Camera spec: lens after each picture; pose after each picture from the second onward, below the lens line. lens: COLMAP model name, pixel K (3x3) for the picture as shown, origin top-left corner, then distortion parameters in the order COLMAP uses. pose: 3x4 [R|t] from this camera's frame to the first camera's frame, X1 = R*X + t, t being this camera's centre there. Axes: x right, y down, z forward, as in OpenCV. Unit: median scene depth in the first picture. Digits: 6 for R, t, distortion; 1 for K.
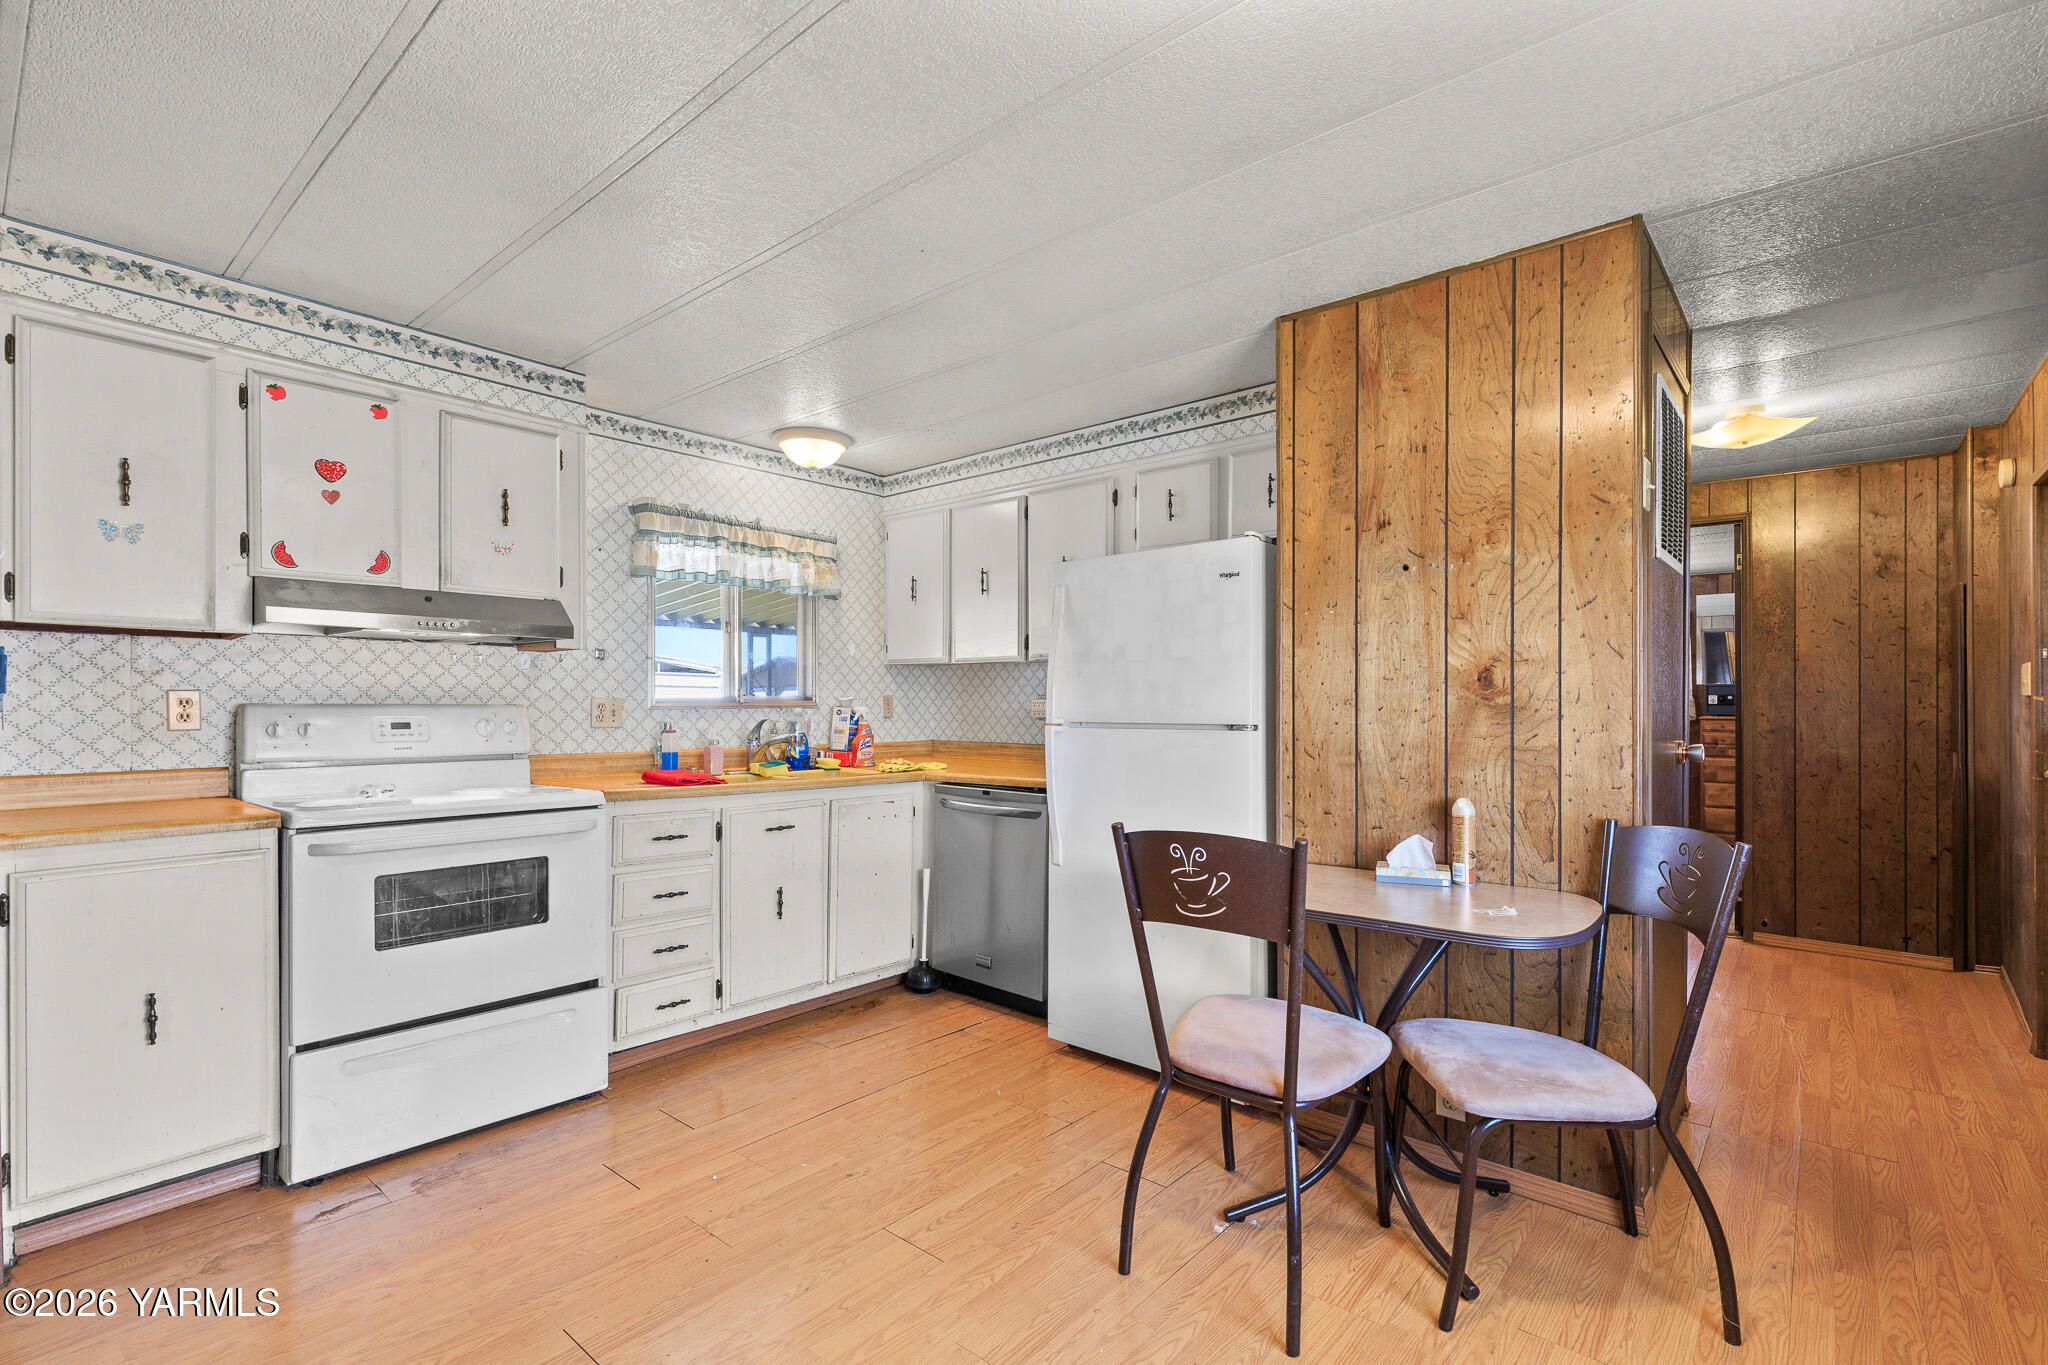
lens RADIAL K [[924.5, 0, 1031.4], [0, 924.5, 702.8], [0, 0, 1]] dist [0.005982, -0.001433]
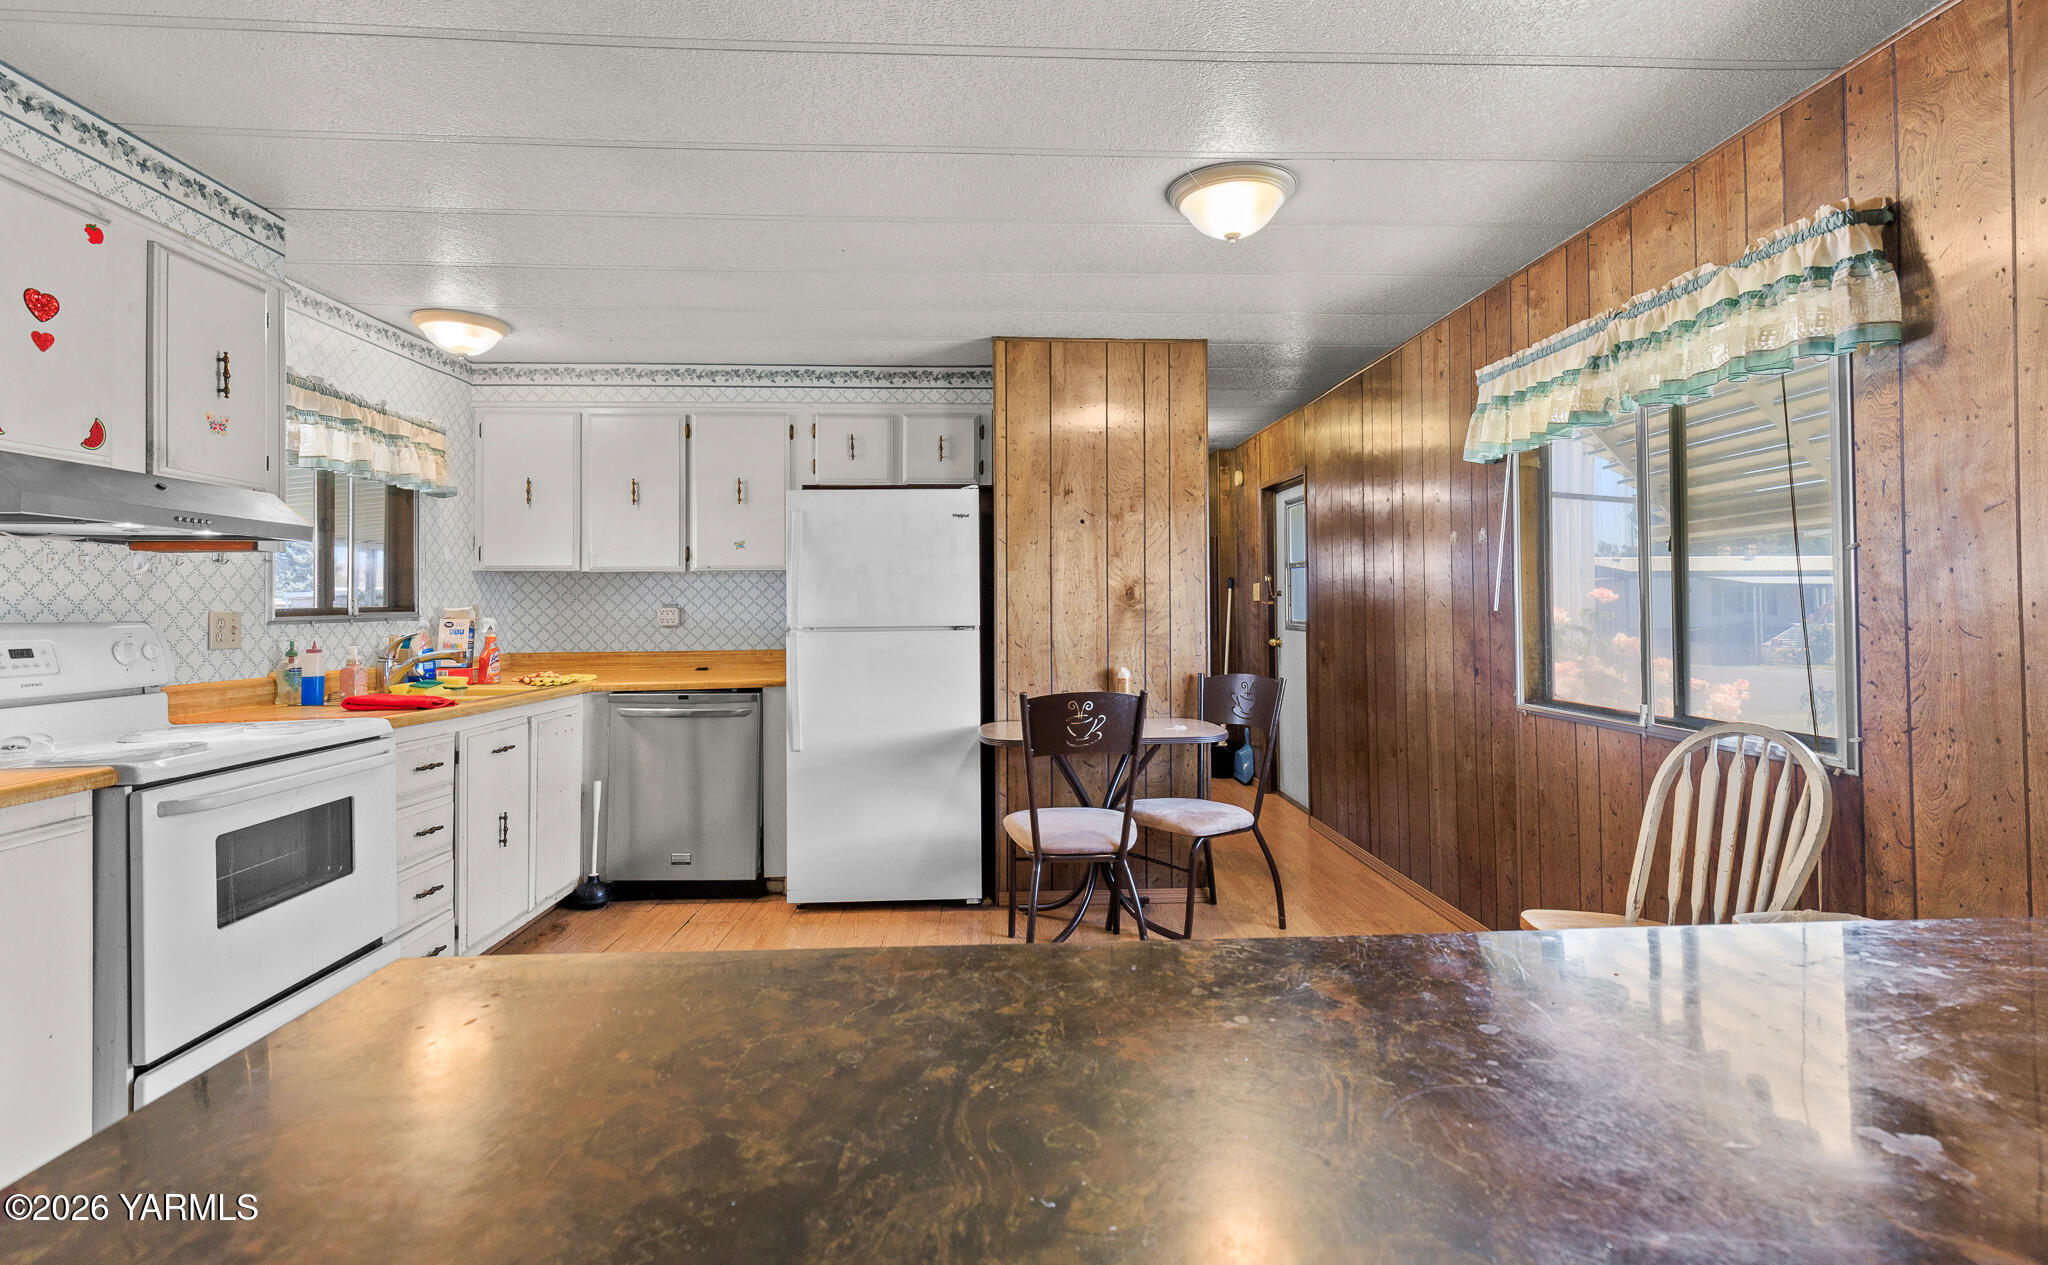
lens RADIAL K [[946.7, 0, 1042.9], [0, 946.7, 588.4], [0, 0, 1]] dist [0.007307, -0.001061]
pose [[0.721494, 0.005972, 0.692395, -0.584388], [0.007836, 0.999828, -0.016789, -0.006506], [-0.692377, 0.017539, 0.721323, -0.074002]]
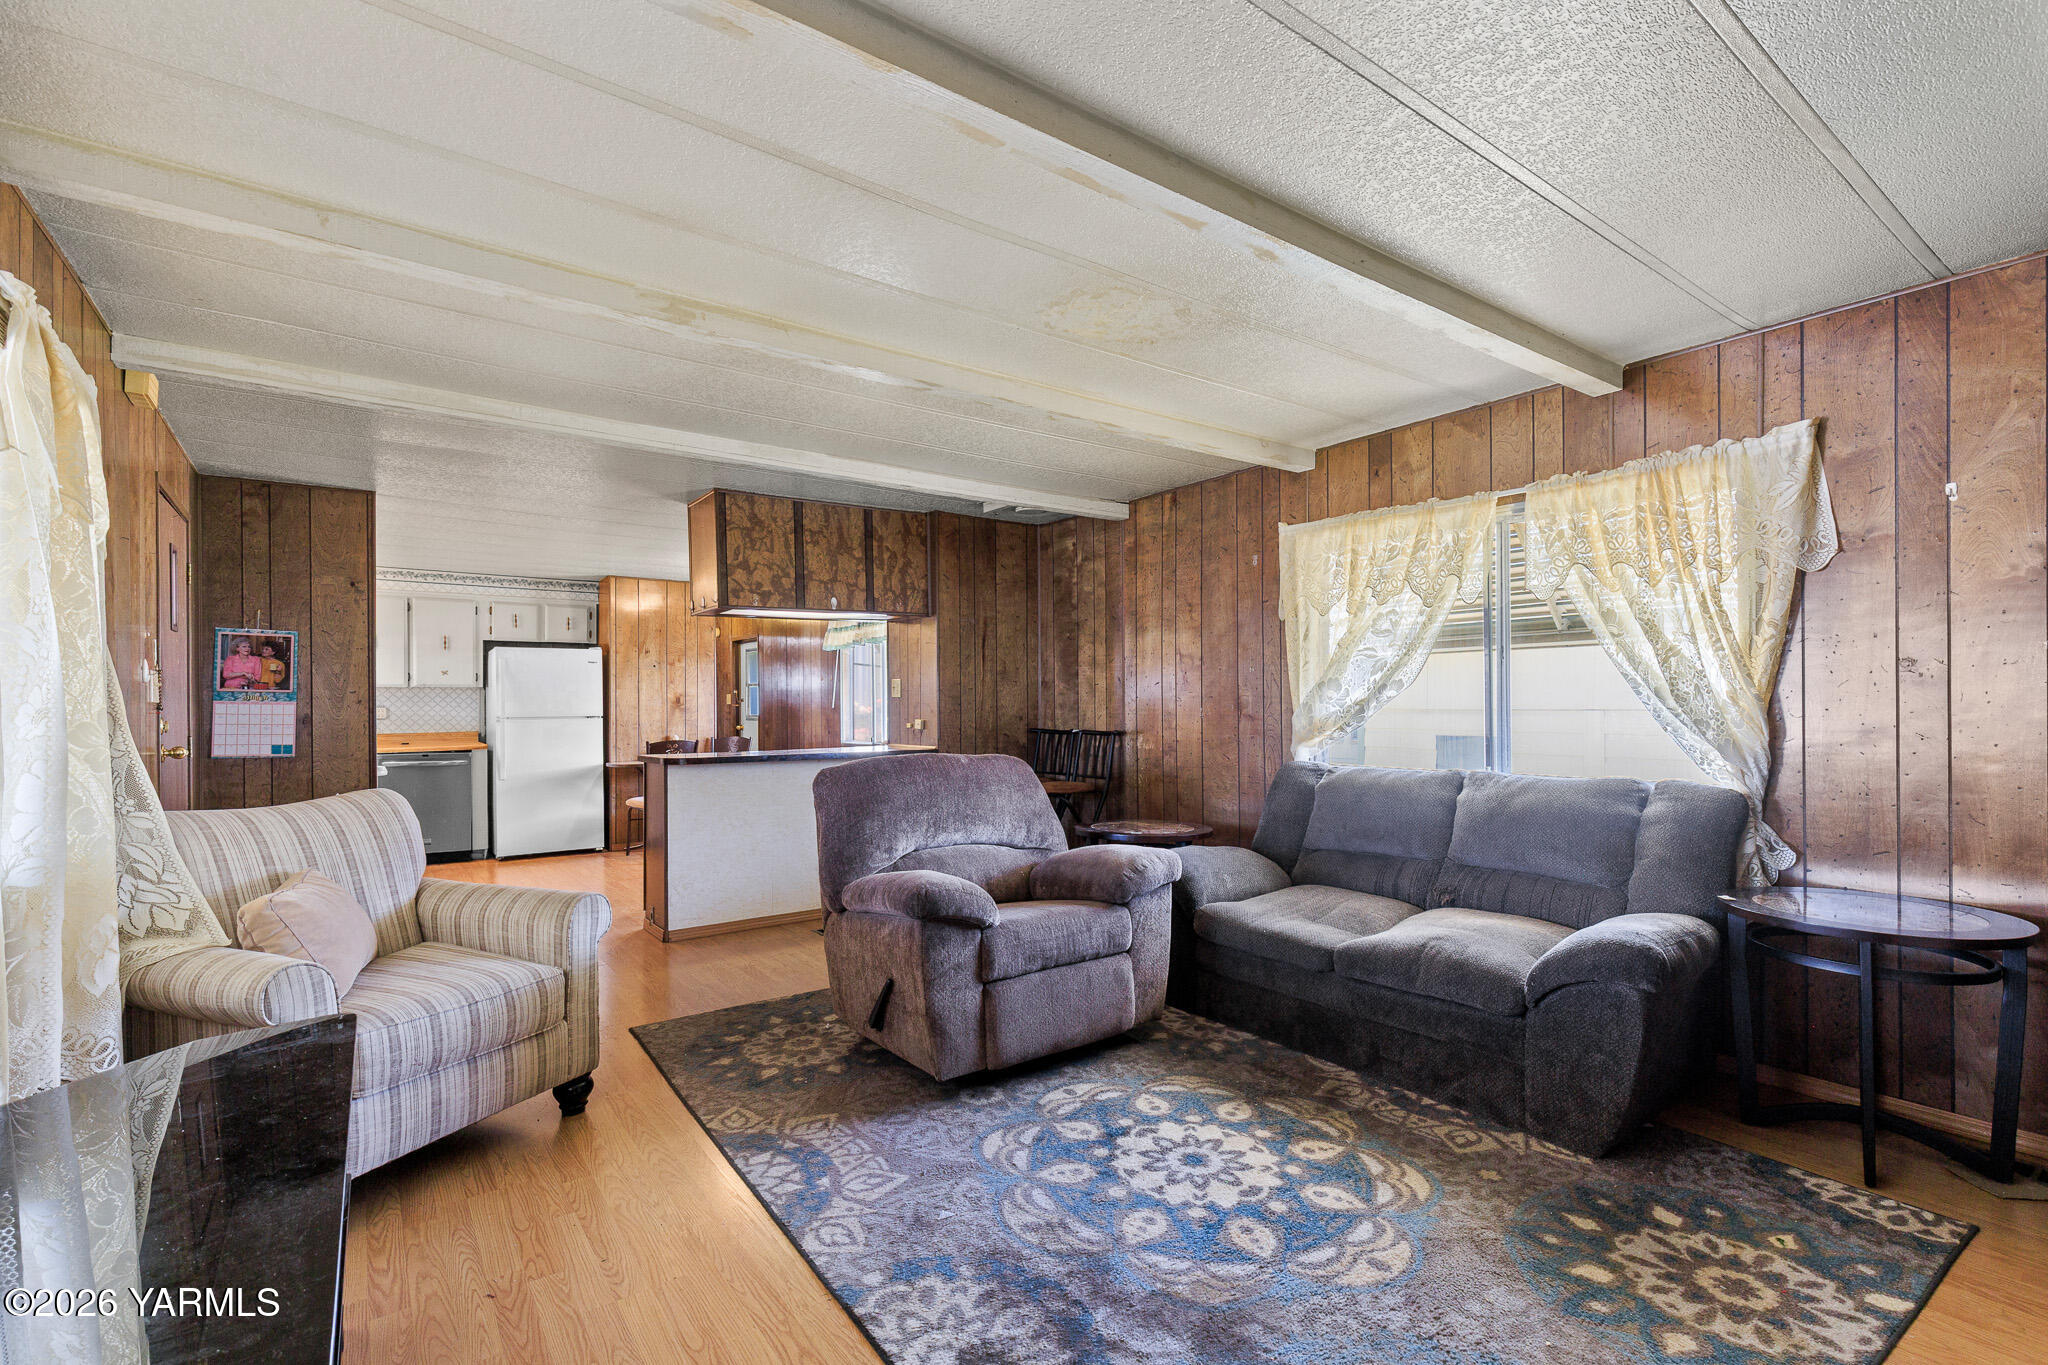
lens RADIAL K [[924.5, 0, 1032.6], [0, 924.5, 699.6], [0, 0, 1]] dist [0.005982, -0.001433]
pose [[0.229496, 0.005566, 0.973294, -1.941710], [0.009292, 0.999926, -0.007909, 0.007534], [-0.973265, 0.010859, 0.229427, -0.820418]]
